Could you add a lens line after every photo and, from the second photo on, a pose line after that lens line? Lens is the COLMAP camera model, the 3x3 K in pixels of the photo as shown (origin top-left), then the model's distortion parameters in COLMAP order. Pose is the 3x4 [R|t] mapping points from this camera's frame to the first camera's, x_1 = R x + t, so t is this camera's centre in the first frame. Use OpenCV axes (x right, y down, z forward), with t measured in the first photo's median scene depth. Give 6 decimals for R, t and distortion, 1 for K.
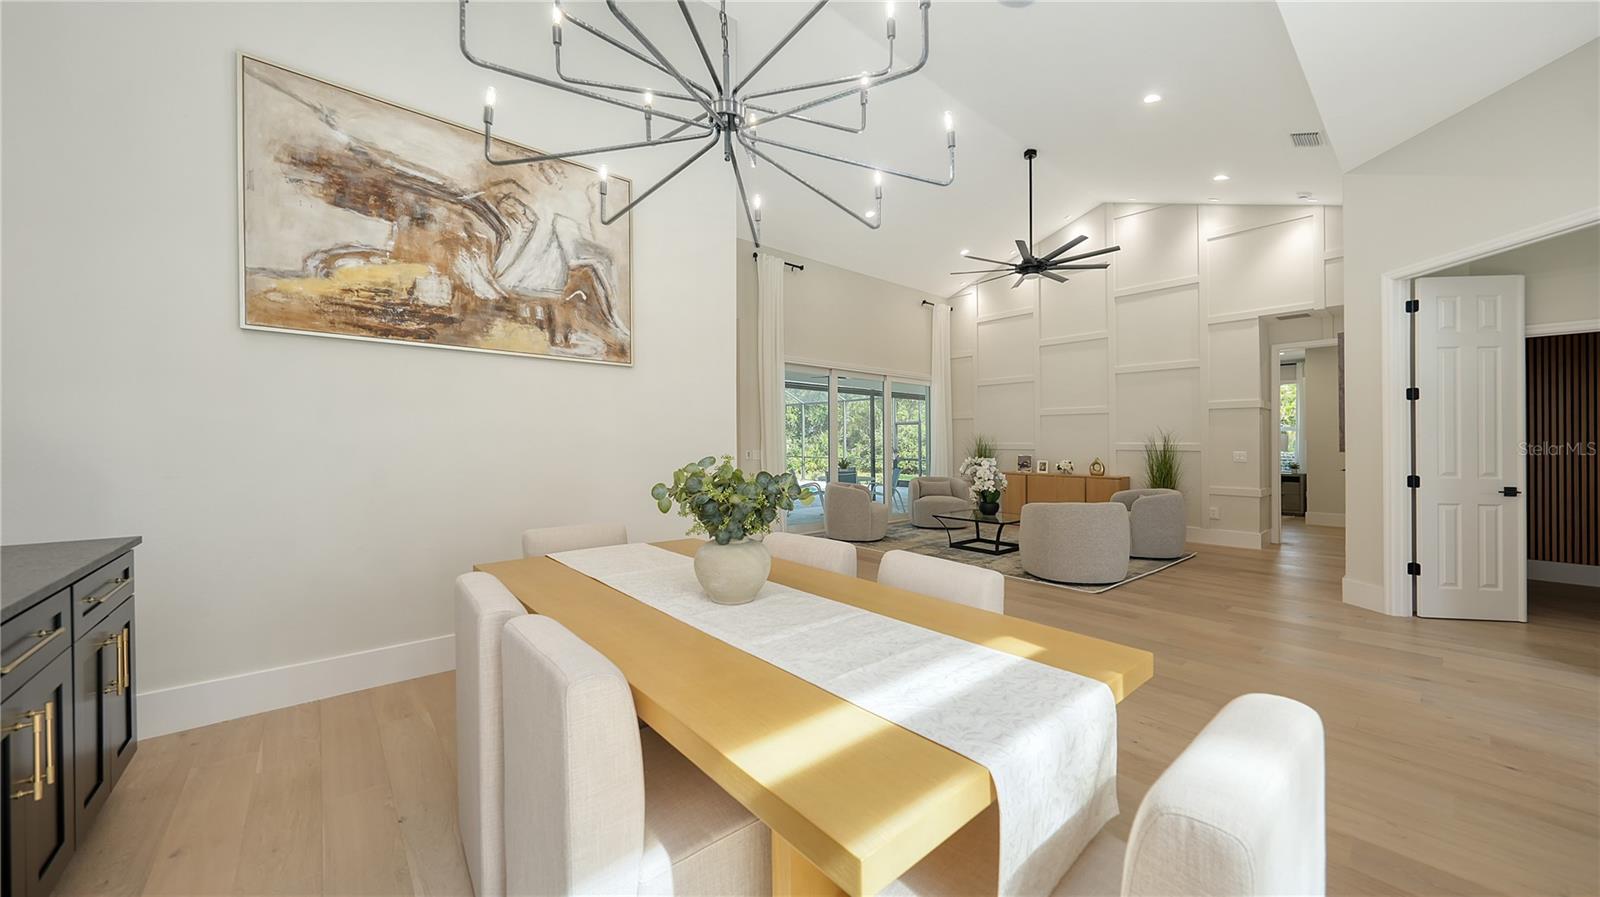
lens RADIAL K [[555.6, 0, 808.4], [0, 555.6, 447.9], [0, 0, 1]] dist [-0.011009, 0.001532]
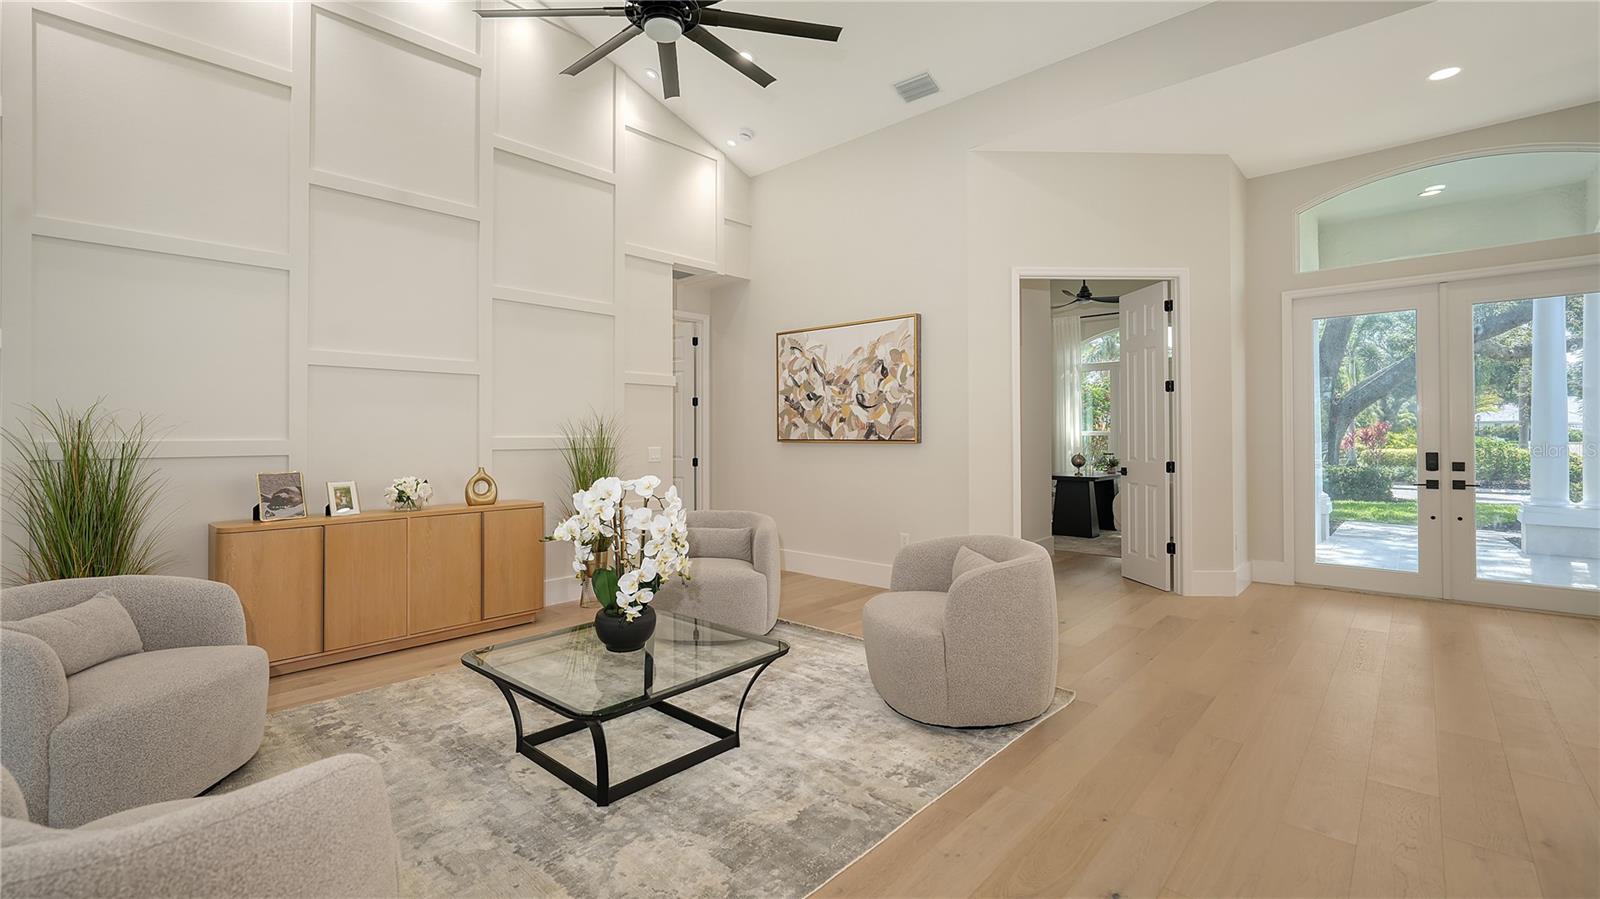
lens RADIAL K [[679.4, 0, 807.7], [0, 679.4, 426.4], [0, 0, 1]] dist [-0.009914, -0.000400]
pose [[-0.120426, 0.014324, 0.992619, -0.098529], [0.016769, 0.999783, -0.012393, -0.006830], [-0.992581, 0.015153, -0.120640, 0.908852]]
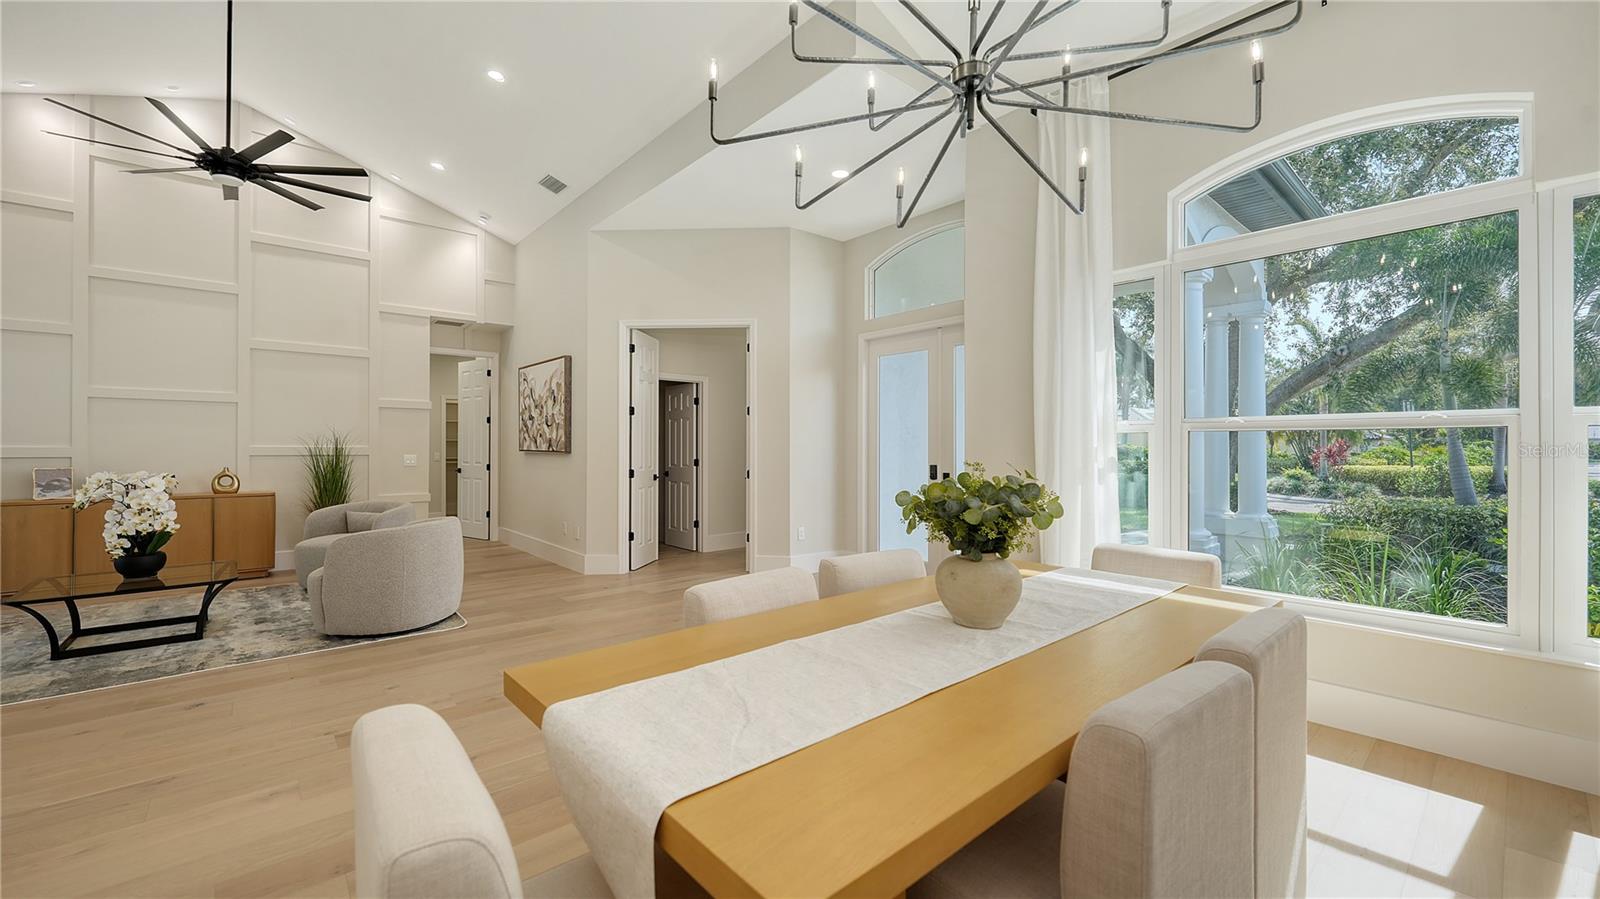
lens RADIAL K [[631.4, 0, 809.1], [0, 631.4, 443.5], [0, 0, 1]] dist [-0.000738, 0.000471]
pose [[-0.008327, 0.006486, 0.999944, -0.296623], [0.008452, 0.999944, -0.006415, -0.001253], [-0.999930, 0.008398, -0.008382, 0.333212]]
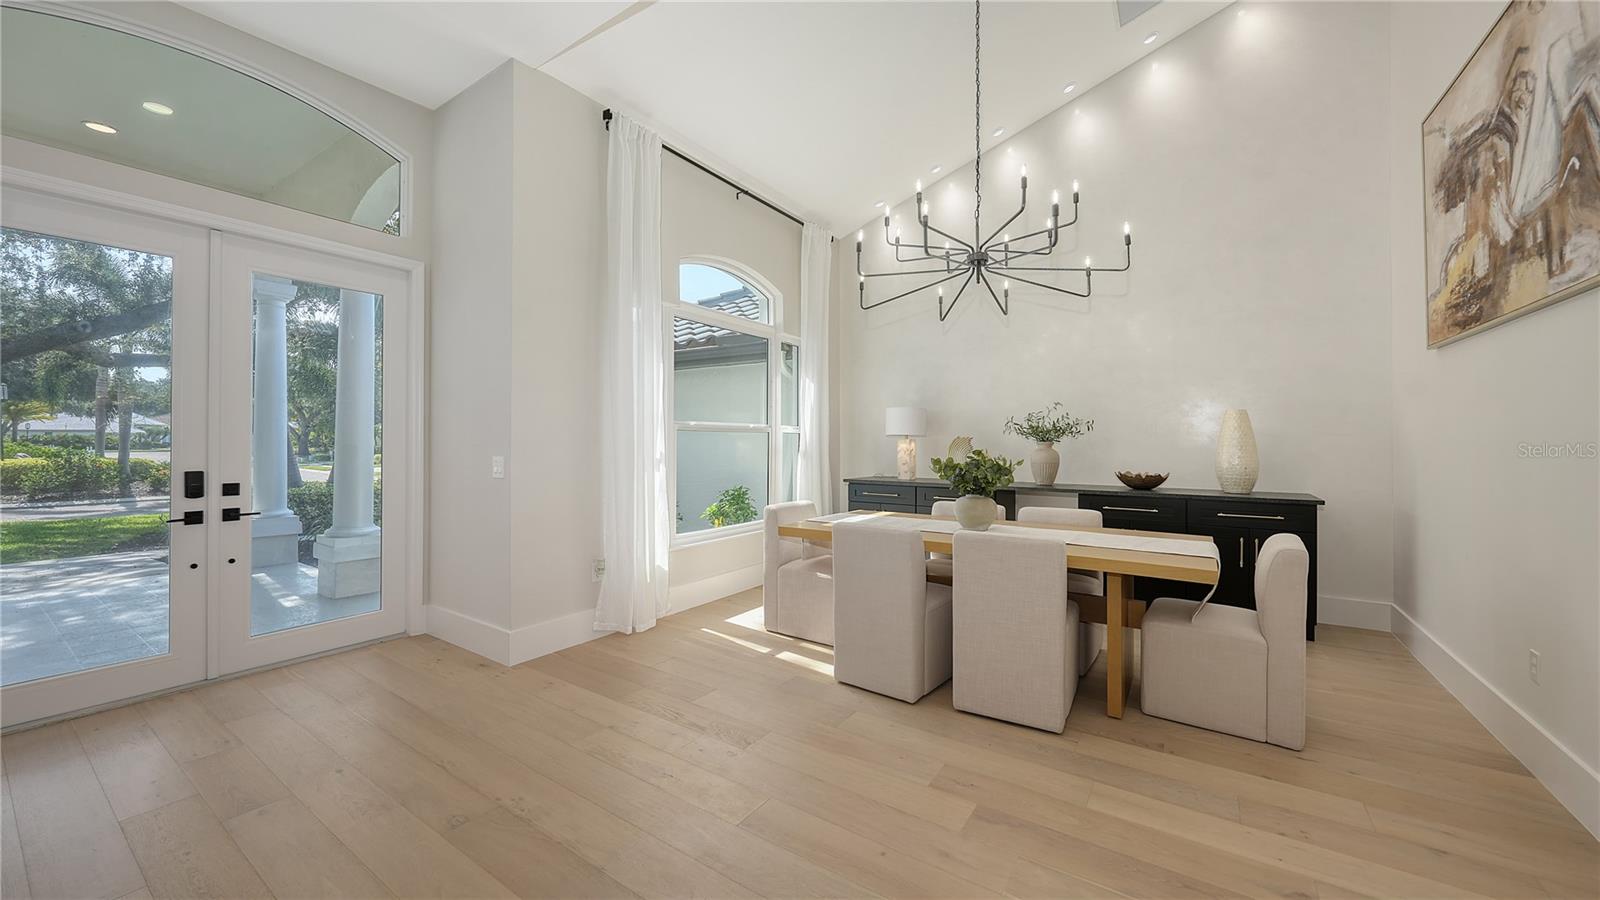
lens RADIAL K [[594.7, 0, 789.5], [0, 594.7, 443.6], [0, 0, 1]] dist [0.000386, -0.000013]
pose [[-0.968734, -0.004363, -0.248064, 0.218137], [-0.007239, 0.999917, 0.010683, -0.005153], [0.247997, 0.012144, -0.968685, 0.694044]]
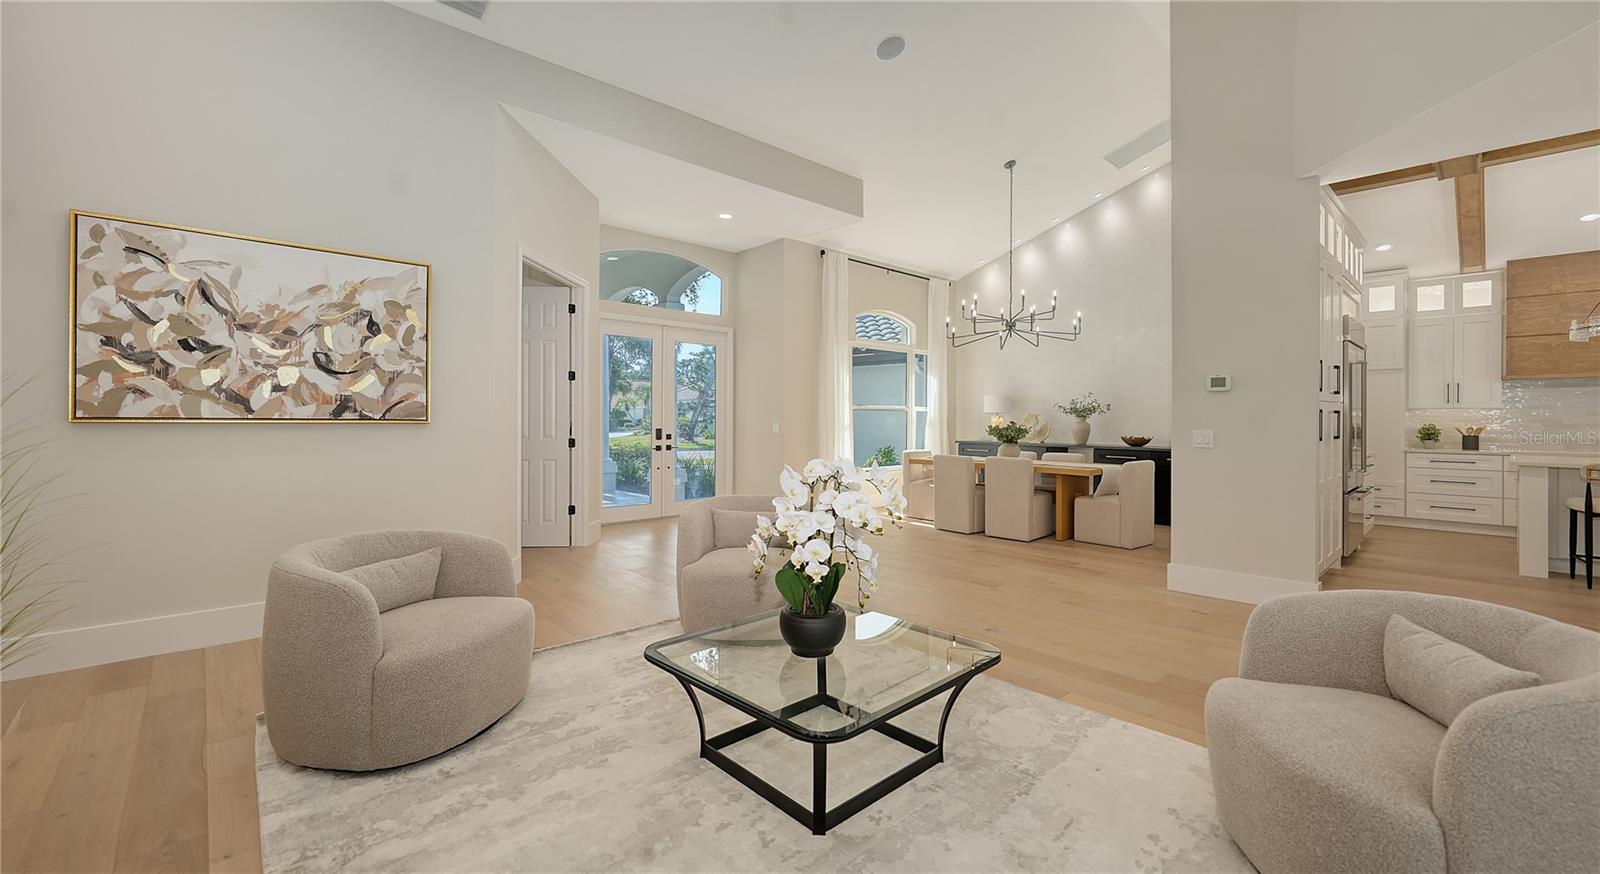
lens RADIAL K [[655.2, 0, 800.1], [0, 655.2, 414.5], [0, 0, 1]] dist [-0.017010, -0.000233]
pose [[-0.999075, -0.008562, -0.042152, 0.335572], [-0.008830, 0.999942, 0.006173, -0.010250], [0.042097, 0.006540, -0.999092, 1.308940]]
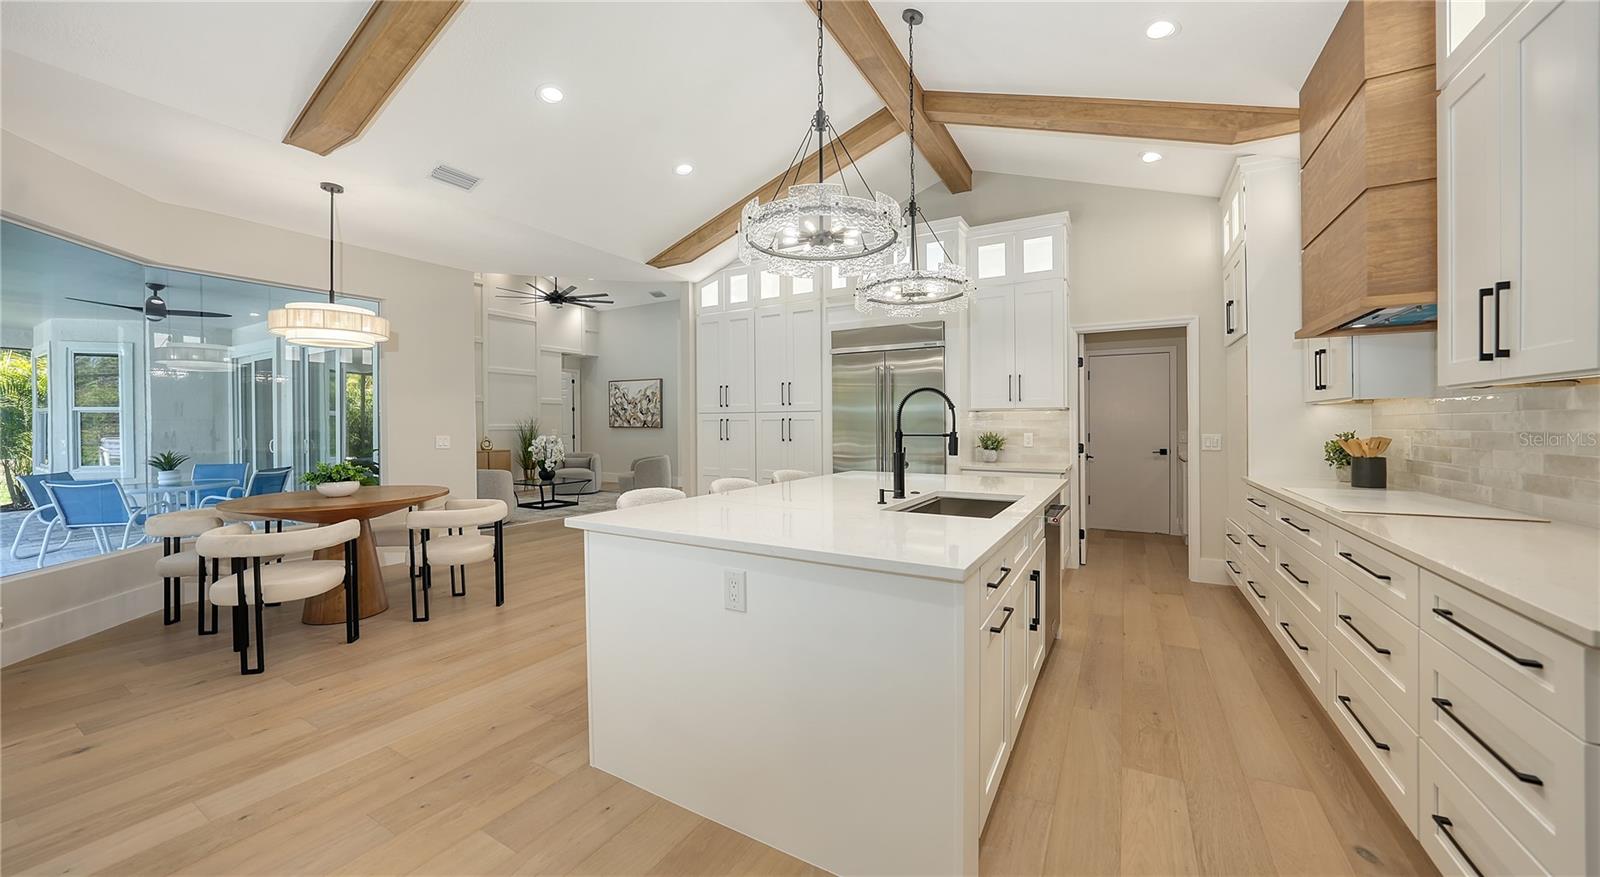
lens RADIAL K [[555.6, 0, 801.4], [0, 555.6, 429.3], [0, 0, 1]] dist [-0.011009, 0.001532]
pose [[-0.318130, -0.008569, 0.948008, -1.055975], [0.013598, 0.999815, 0.013601, -0.008163], [-0.947950, 0.017218, -0.317954, 0.820383]]
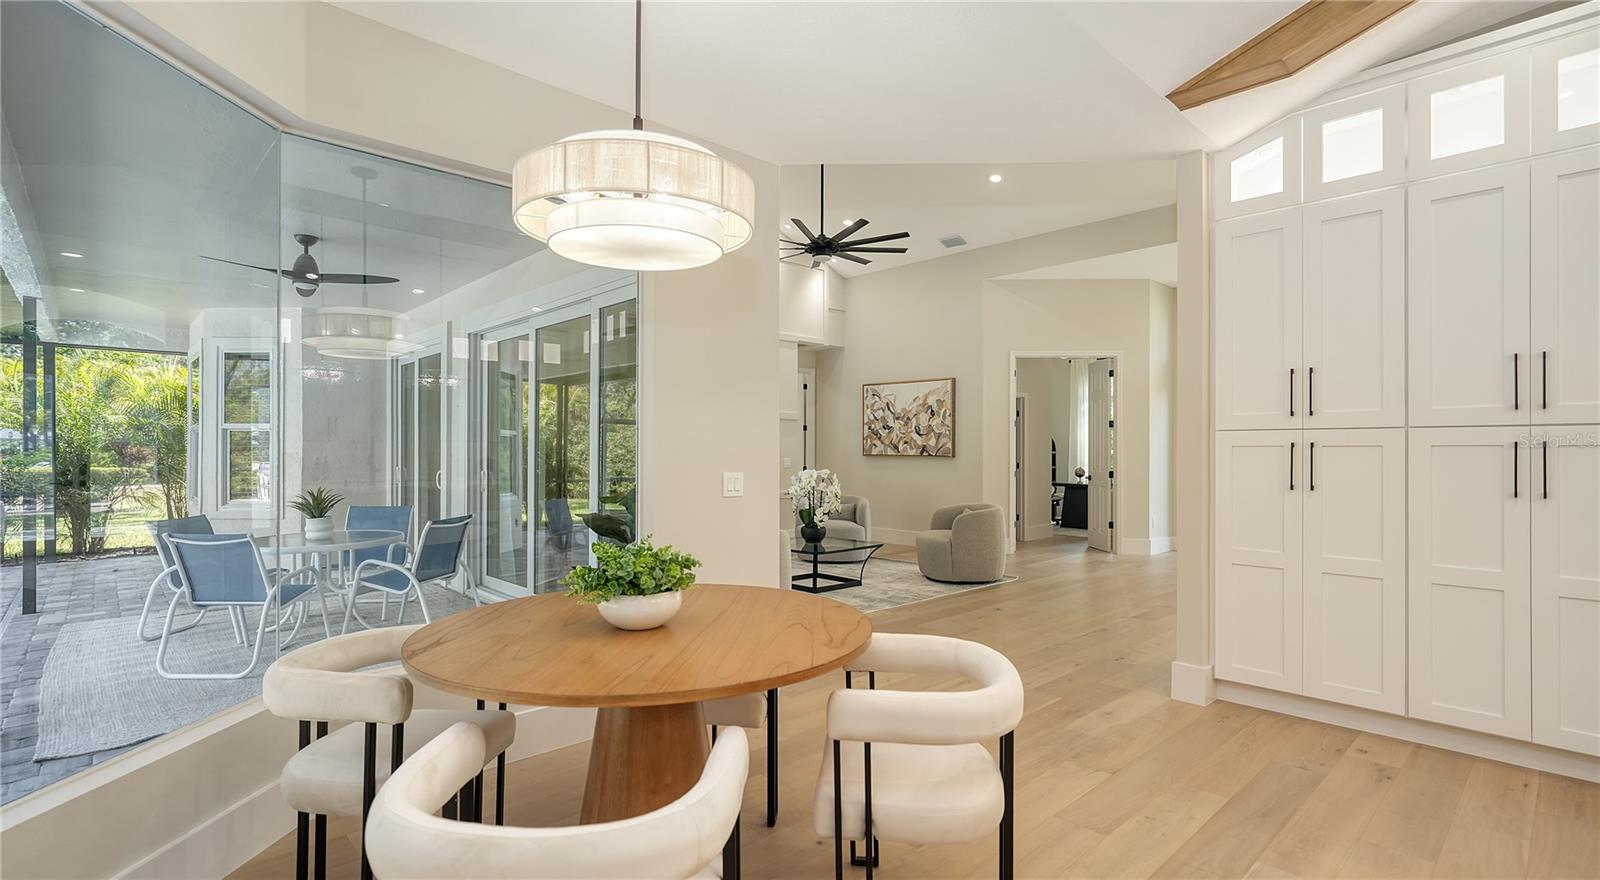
lens RADIAL K [[744.0, 0, 815.9], [0, 744.0, 451.6], [0, 0, 1]] dist [-0.016499, -0.000977]
pose [[-0.054870, -0.001372, 0.998493, -0.708593], [0.007640, 0.999969, 0.001794, -0.010874], [-0.998464, 0.007727, -0.054858, 1.019836]]
